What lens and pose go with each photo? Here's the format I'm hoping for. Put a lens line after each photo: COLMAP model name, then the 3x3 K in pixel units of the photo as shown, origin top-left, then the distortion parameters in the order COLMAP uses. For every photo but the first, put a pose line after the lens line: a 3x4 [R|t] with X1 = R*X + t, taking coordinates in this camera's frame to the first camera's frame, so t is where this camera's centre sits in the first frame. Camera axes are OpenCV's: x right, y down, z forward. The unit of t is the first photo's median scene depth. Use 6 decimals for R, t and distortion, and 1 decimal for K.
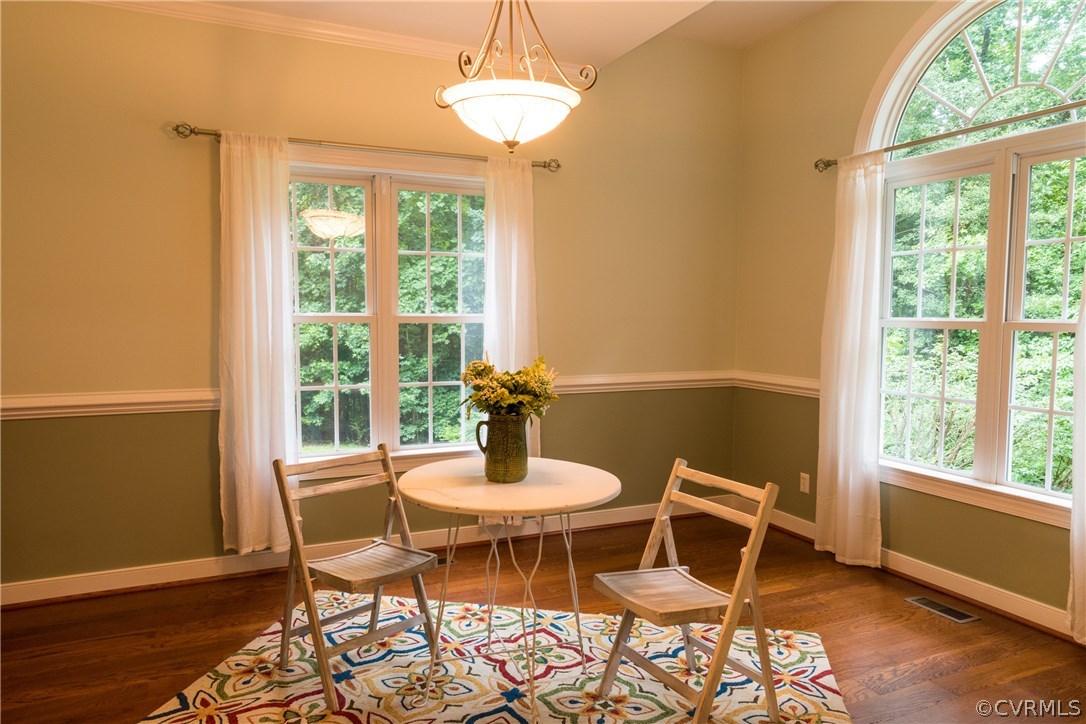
lens RADIAL K [[739.2, 0, 548.3], [0, 739.2, 366.0], [0, 0, 1]] dist [0.020680, -0.001772]
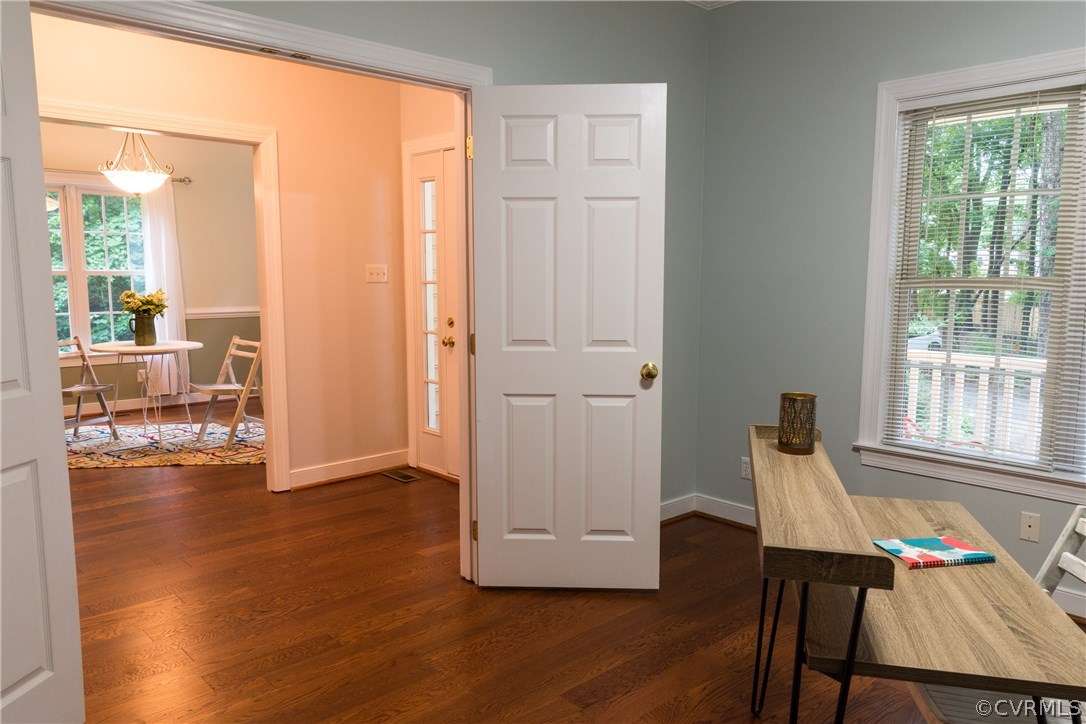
lens RADIAL K [[739.2, 0, 518.4], [0, 739.2, 362.9], [0, 0, 1]] dist [0.020680, -0.001772]
pose [[0.949918, -0.042898, 0.309542, 0.306892], [0.026566, 0.998033, 0.056785, 0.109565], [-0.311369, -0.045718, 0.949189, -1.432759]]
